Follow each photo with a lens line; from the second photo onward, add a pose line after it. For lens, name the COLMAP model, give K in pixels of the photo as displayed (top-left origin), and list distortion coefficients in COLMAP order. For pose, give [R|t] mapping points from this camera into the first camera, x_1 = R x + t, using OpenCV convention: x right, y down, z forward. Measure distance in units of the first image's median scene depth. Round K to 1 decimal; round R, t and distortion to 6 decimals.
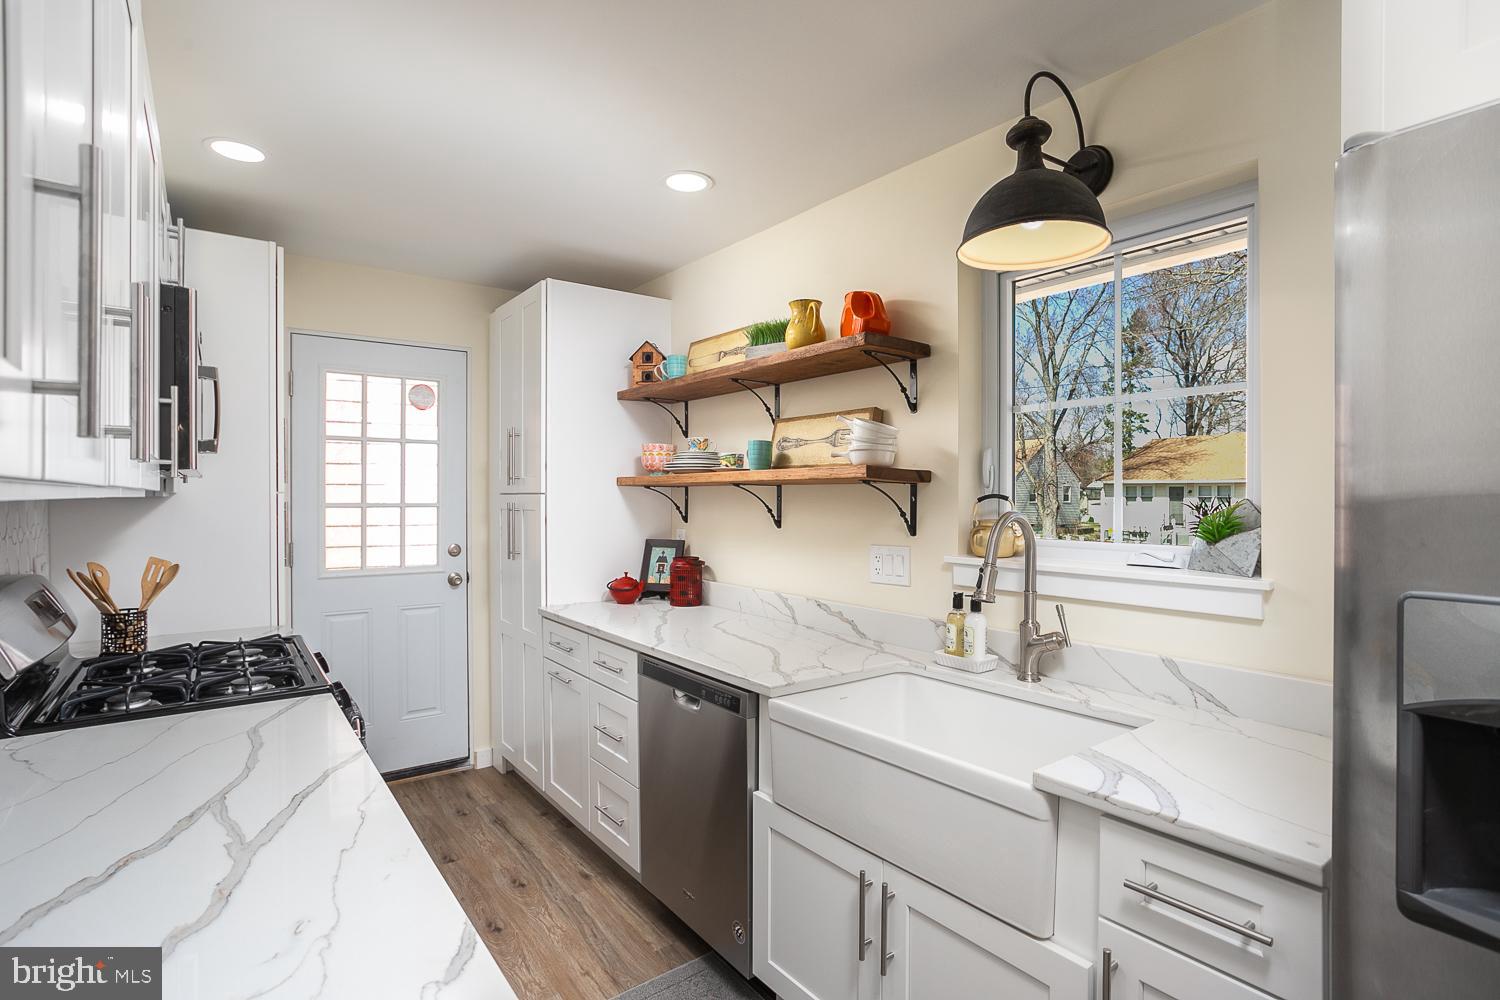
lens RADIAL K [[711.9, 0, 742.4], [0, 711.9, 497.8], [0, 0, 1]] dist [-0.025906, 0.000980]
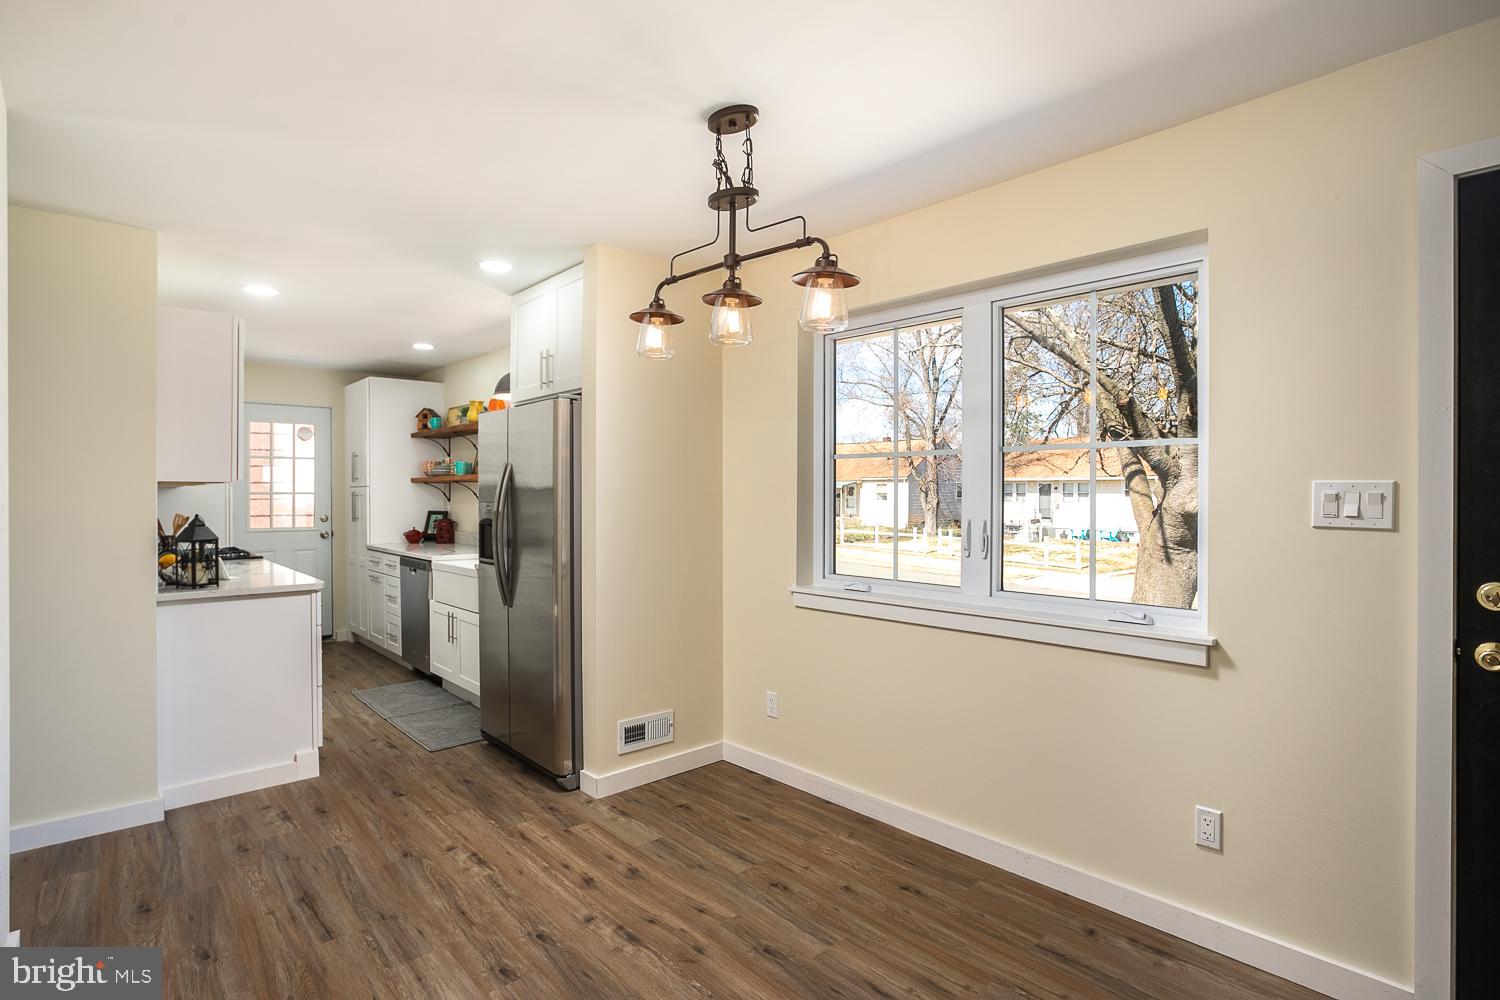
lens RADIAL K [[765.7, 0, 754.1], [0, 765.7, 496.8], [0, 0, 1]] dist [-0.014289, 0.002612]
pose [[0.996906, -0.002197, 0.078573, 0.556977], [0.002136, 0.999997, 0.000866, 0.020735], [-0.078575, -0.000695, 0.996908, -1.067819]]
